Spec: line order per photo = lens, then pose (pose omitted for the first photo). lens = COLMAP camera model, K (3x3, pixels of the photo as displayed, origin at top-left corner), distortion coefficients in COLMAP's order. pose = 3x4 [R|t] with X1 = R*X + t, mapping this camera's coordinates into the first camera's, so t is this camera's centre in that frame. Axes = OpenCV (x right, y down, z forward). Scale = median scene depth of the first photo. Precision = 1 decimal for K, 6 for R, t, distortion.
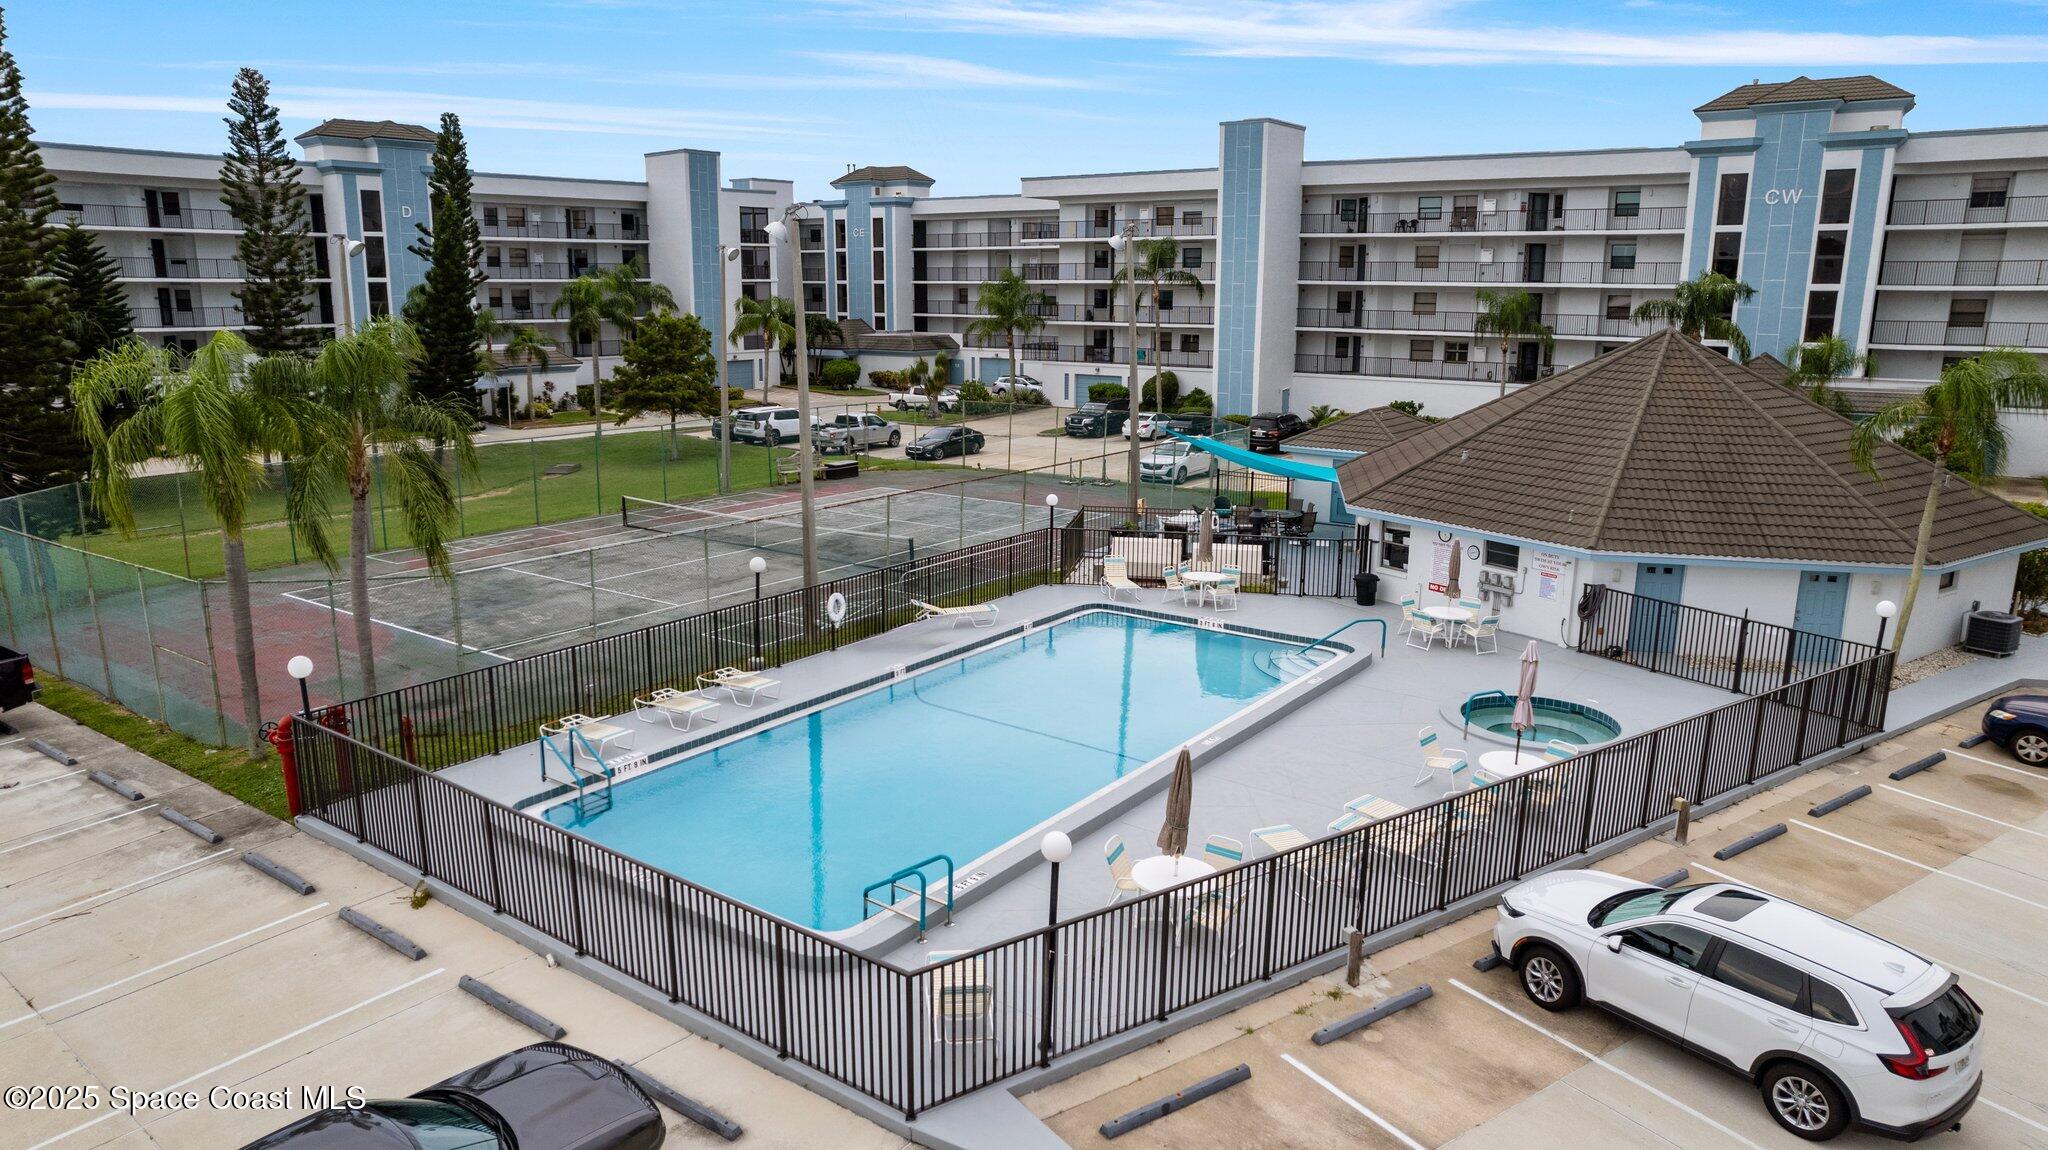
lens RADIAL K [[1274.9, 0, 1024.0], [0, 1274.9, 575.0], [0, 0, 1]] dist [-0.004199, 0.000013]
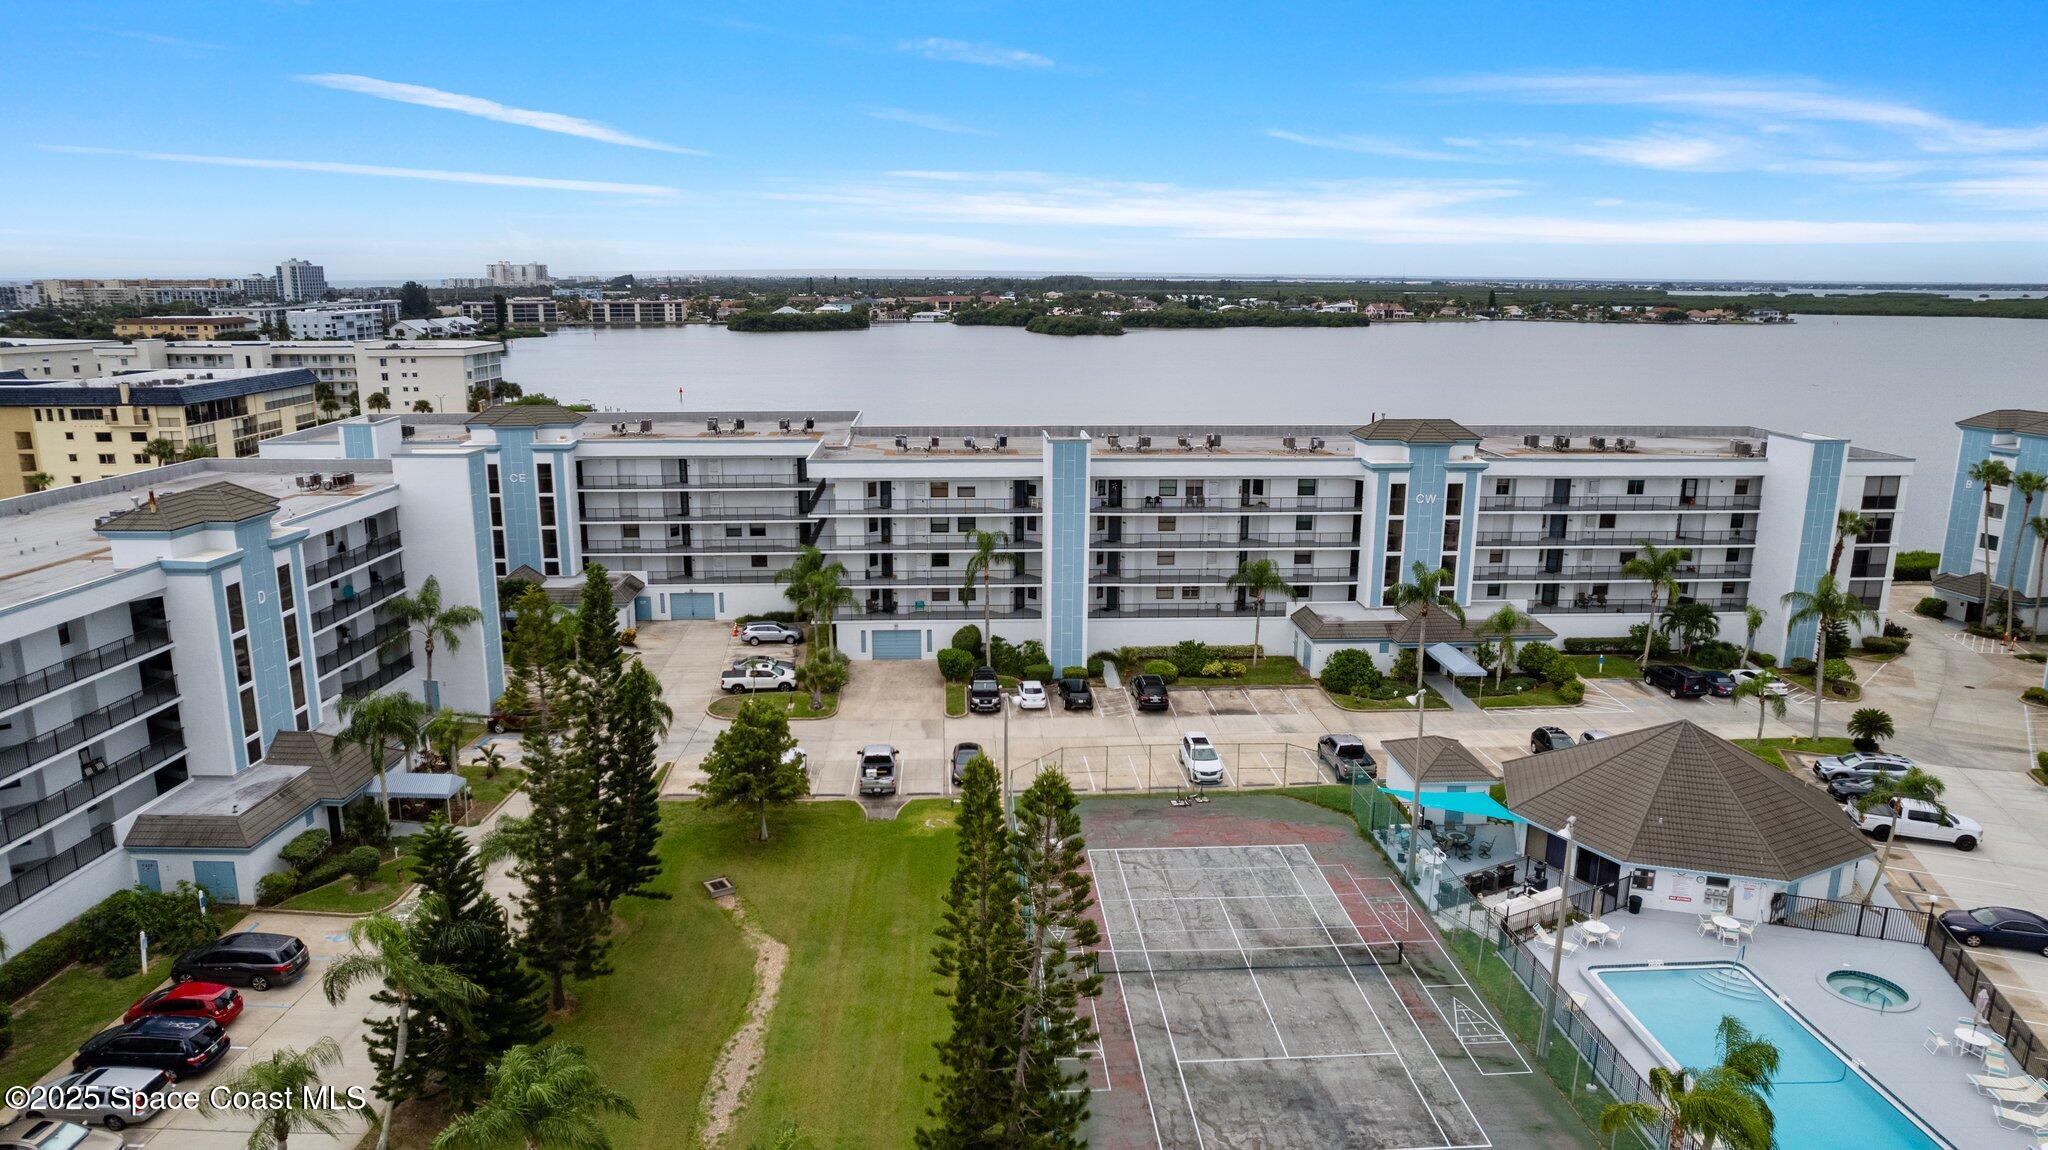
lens RADIAL K [[1333.9, 0, 1024.0], [0, 1333.9, 575.0], [0, 0, 1]] dist [-0.045530, 0.000824]
pose [[0.804501, -0.133936, 0.578652, -0.759795], [0.139477, 0.989602, 0.035140, -0.333459], [-0.577342, 0.052438, 0.814817, -0.037142]]
